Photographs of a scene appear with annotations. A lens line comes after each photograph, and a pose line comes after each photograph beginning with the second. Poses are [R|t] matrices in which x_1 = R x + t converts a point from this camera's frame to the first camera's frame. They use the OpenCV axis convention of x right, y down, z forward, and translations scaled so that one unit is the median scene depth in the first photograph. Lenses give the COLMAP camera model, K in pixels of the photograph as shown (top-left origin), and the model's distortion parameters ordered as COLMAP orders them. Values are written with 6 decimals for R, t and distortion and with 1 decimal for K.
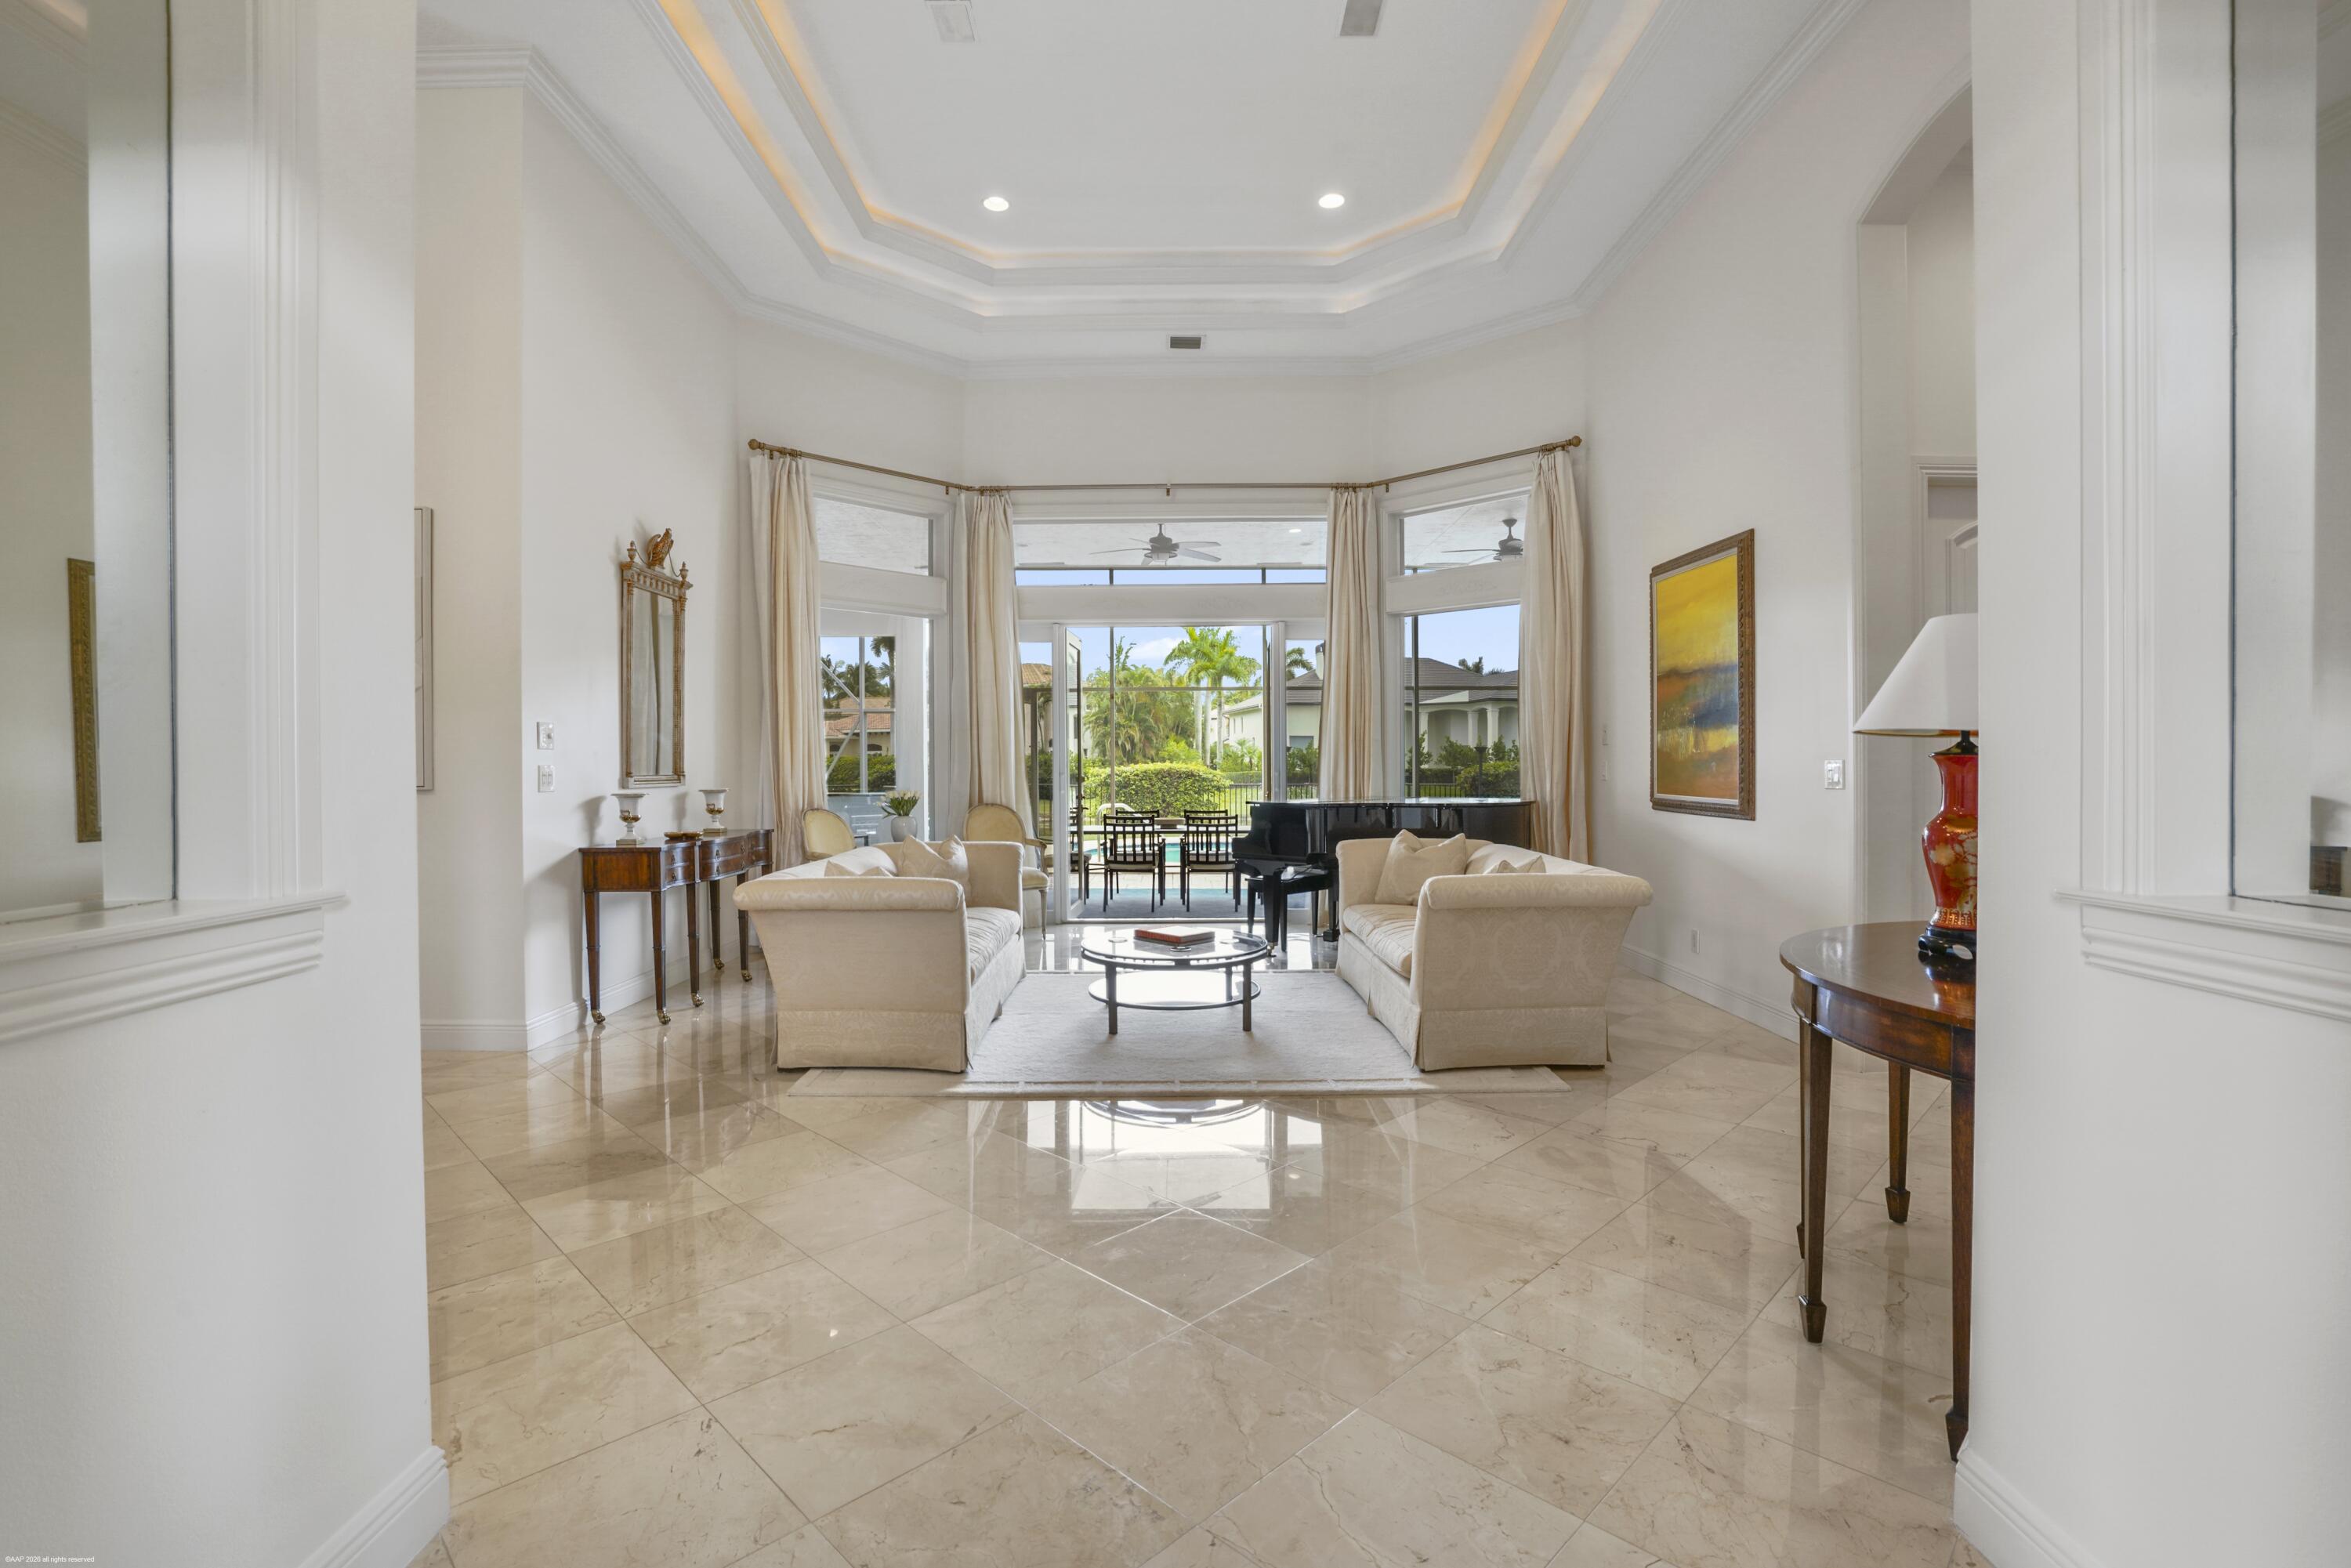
lens RADIAL K [[1080.6, 0, 1158.5], [0, 1080.6, 768.4], [0, 0, 1]] dist [-0.067892, 0.032155]
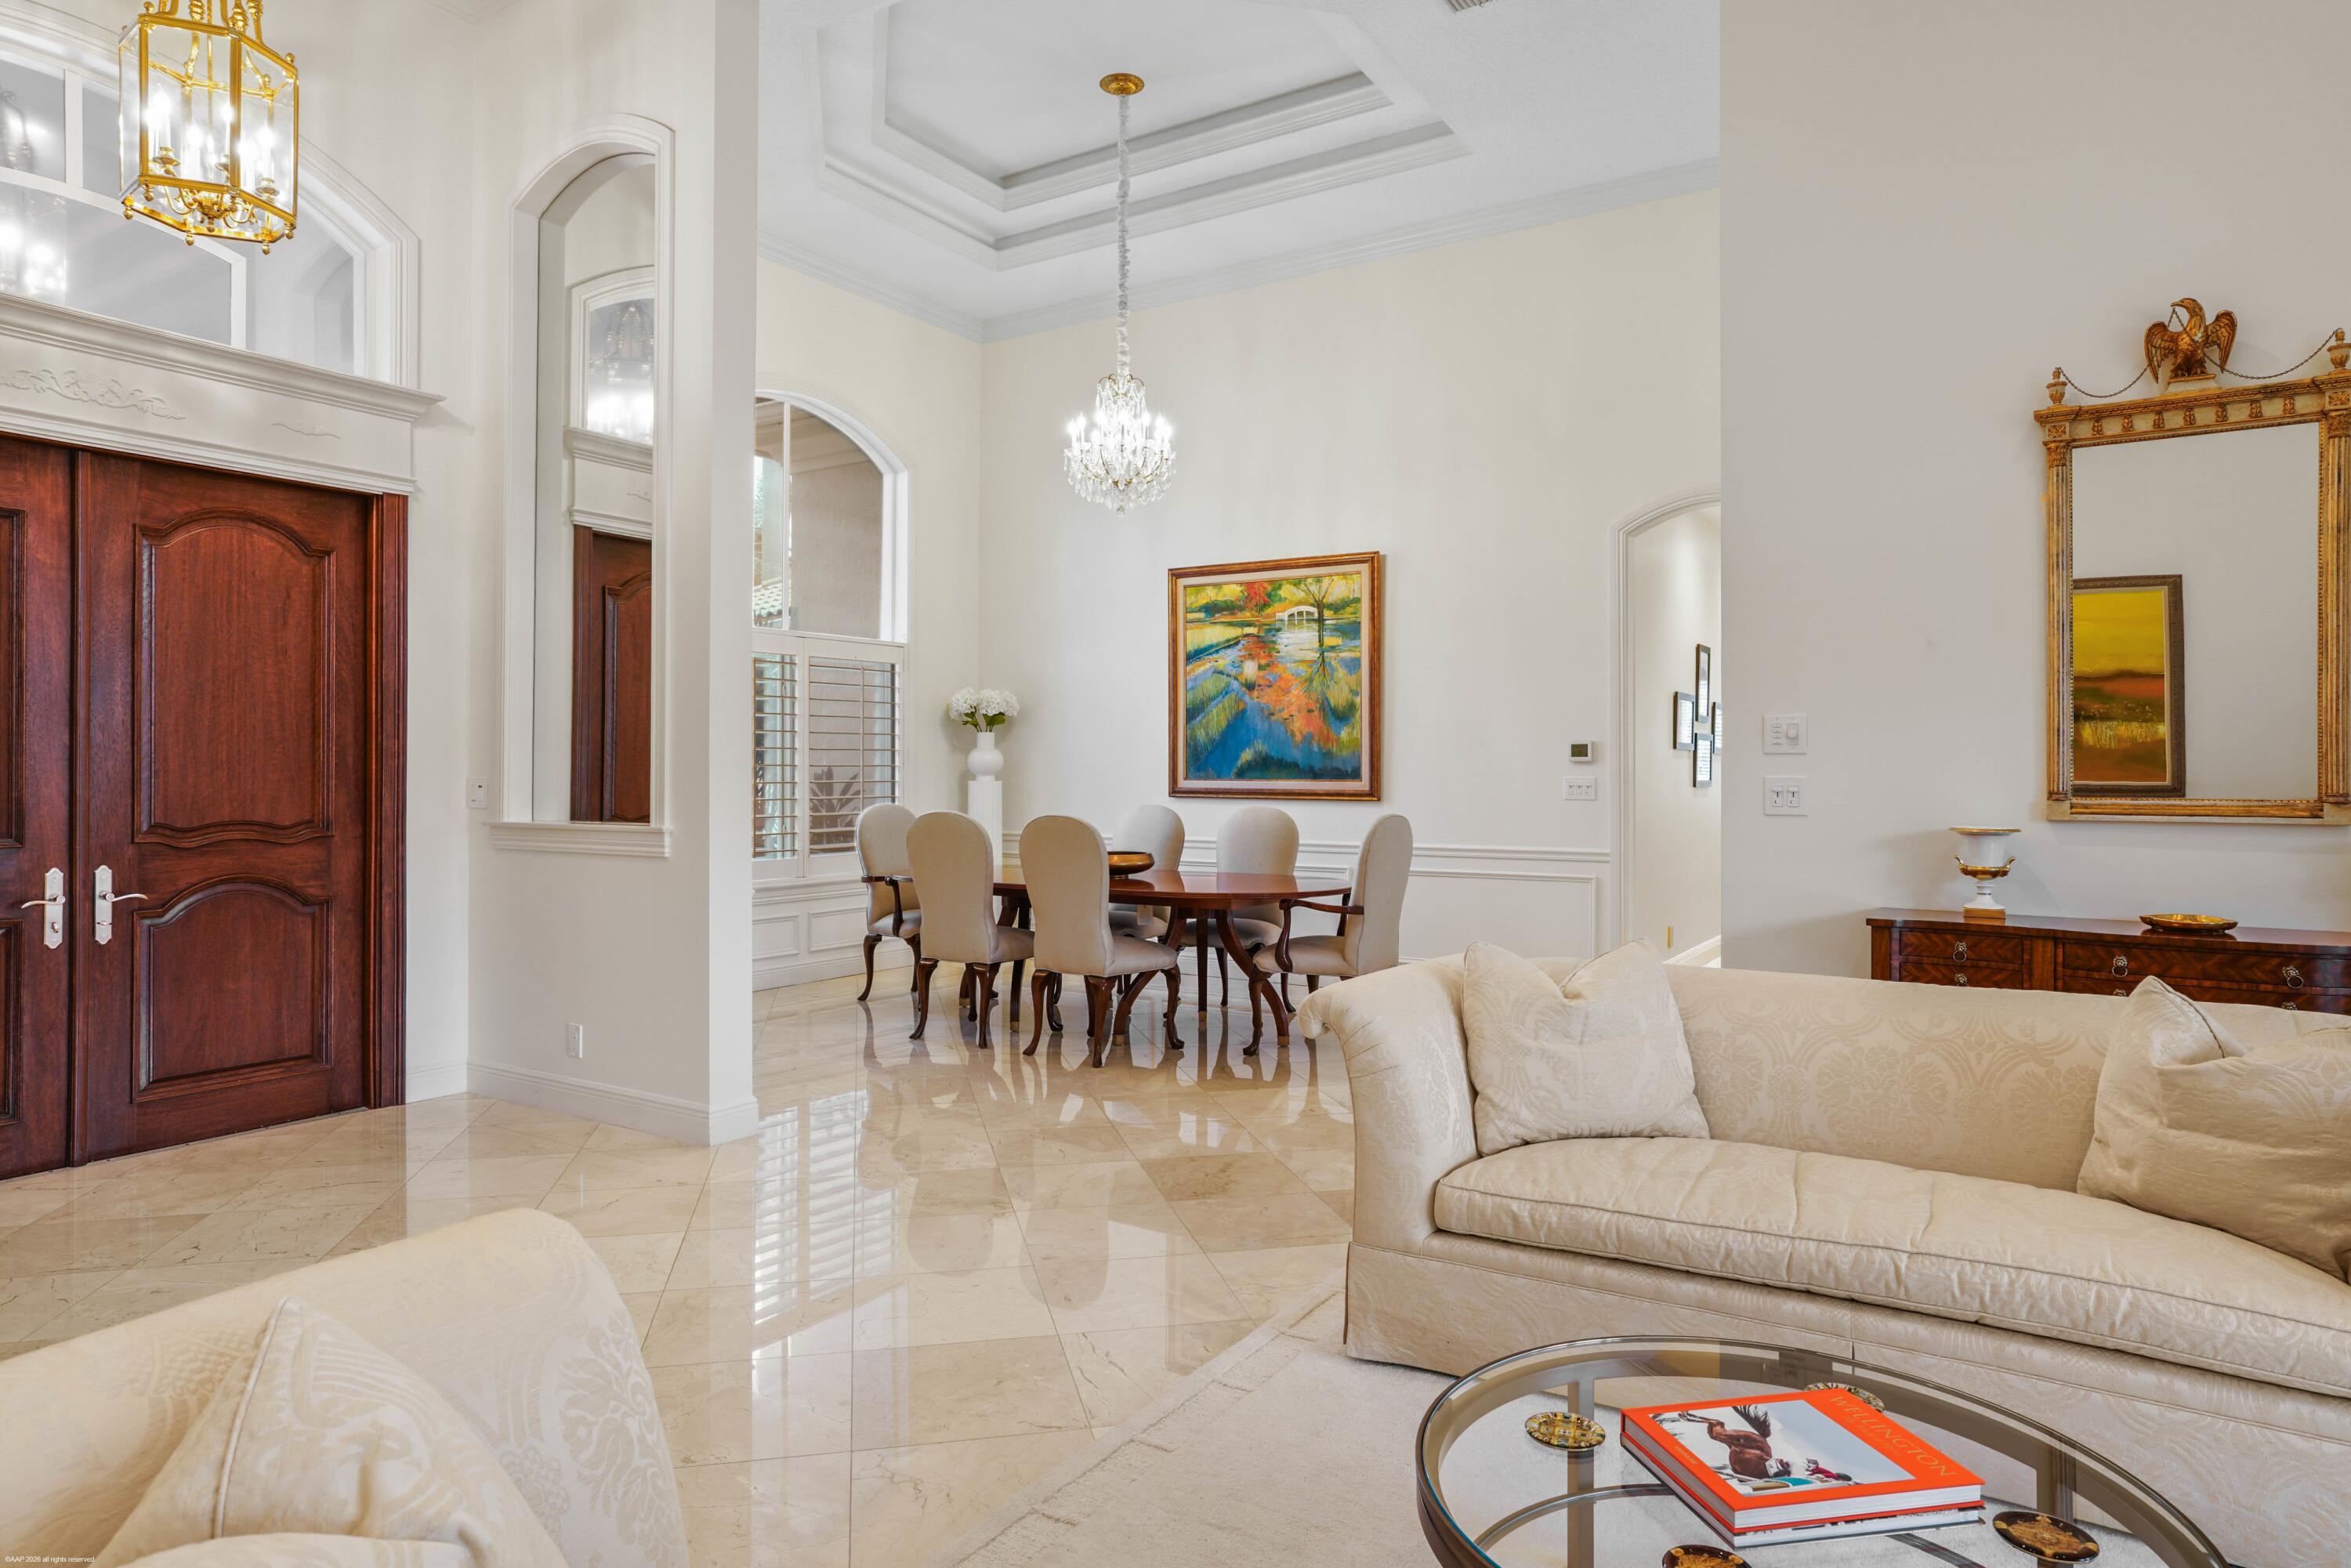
lens RADIAL K [[1391.5, 0, 1175.5], [0, 1391.5, 784.0], [0, 0, 1]] dist [-0.003233, 0.001881]
pose [[-0.530503, 0.012166, -0.847596, 0.268892], [-0.004286, 0.999846, 0.017034, -0.008217], [0.847673, 0.012669, -0.530369, 0.762002]]
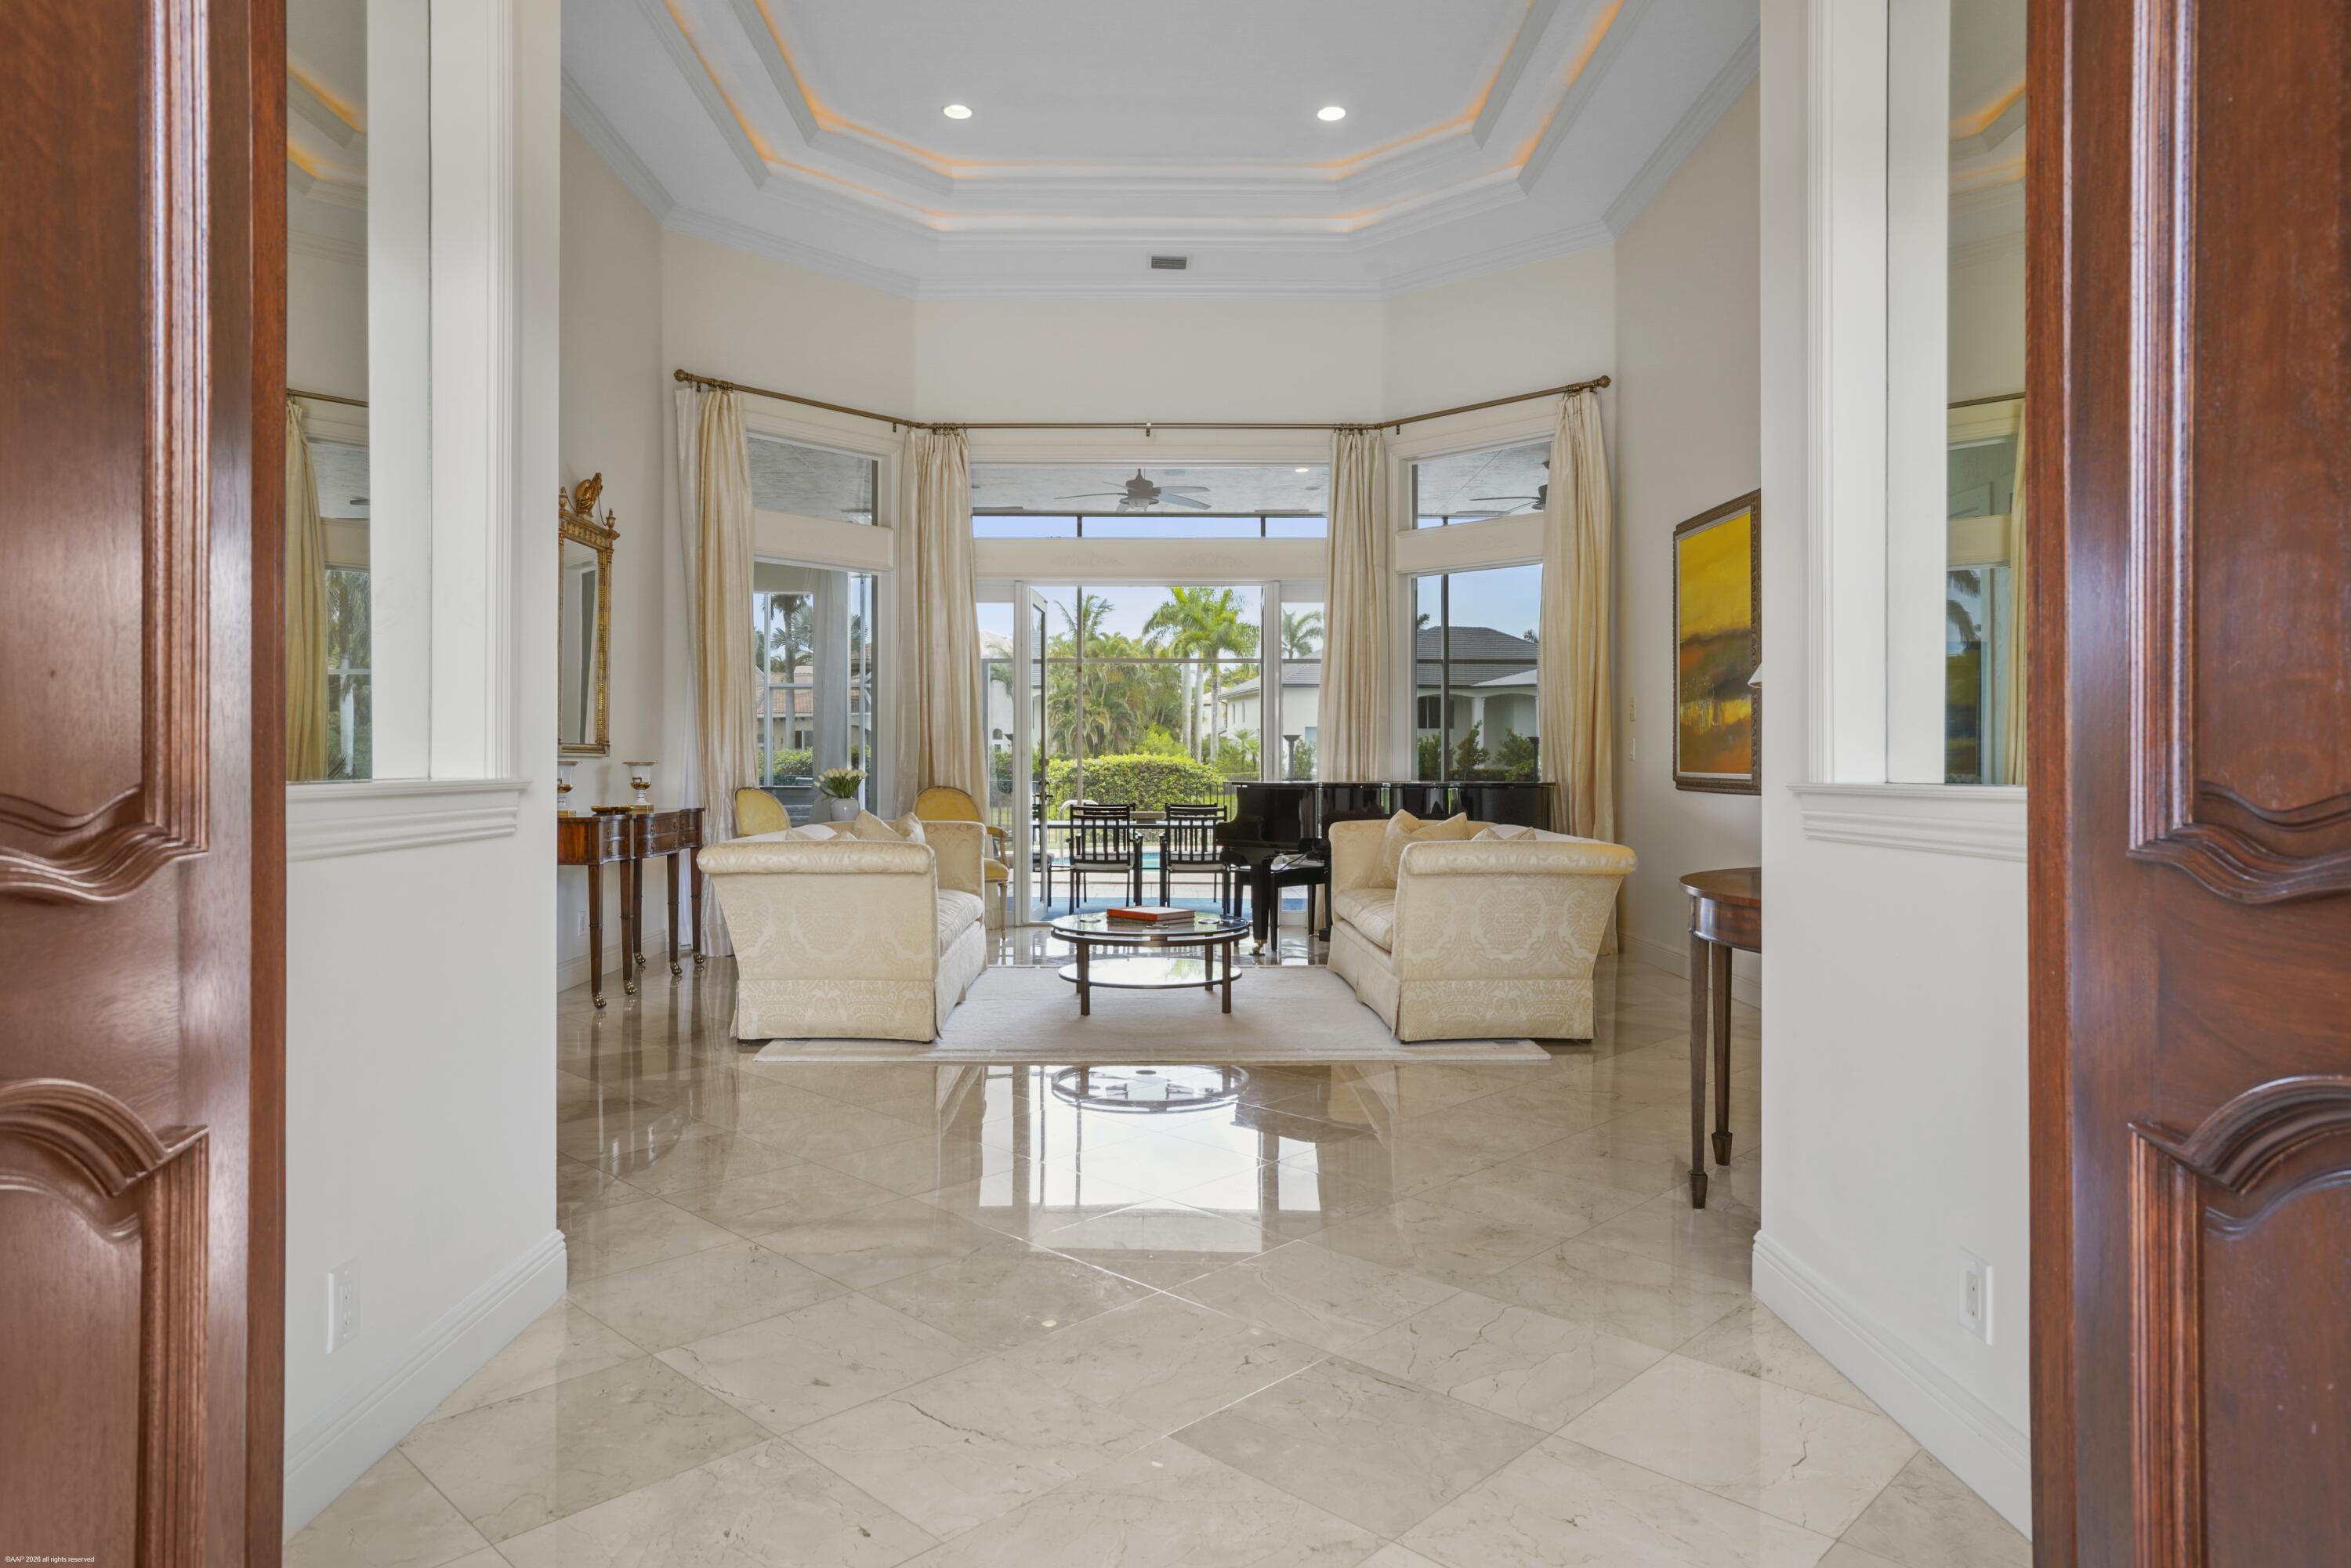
lens RADIAL K [[1427.6, 0, 1162.3], [0, 1427.6, 743.4], [0, 0, 1]] dist [-0.005378, -0.000019]
pose [[0.999797, 0.006530, 0.019079, 0.000022], [-0.006157, 0.999790, -0.019533, 0.021468], [-0.019202, 0.019411, 0.999627, -0.178909]]
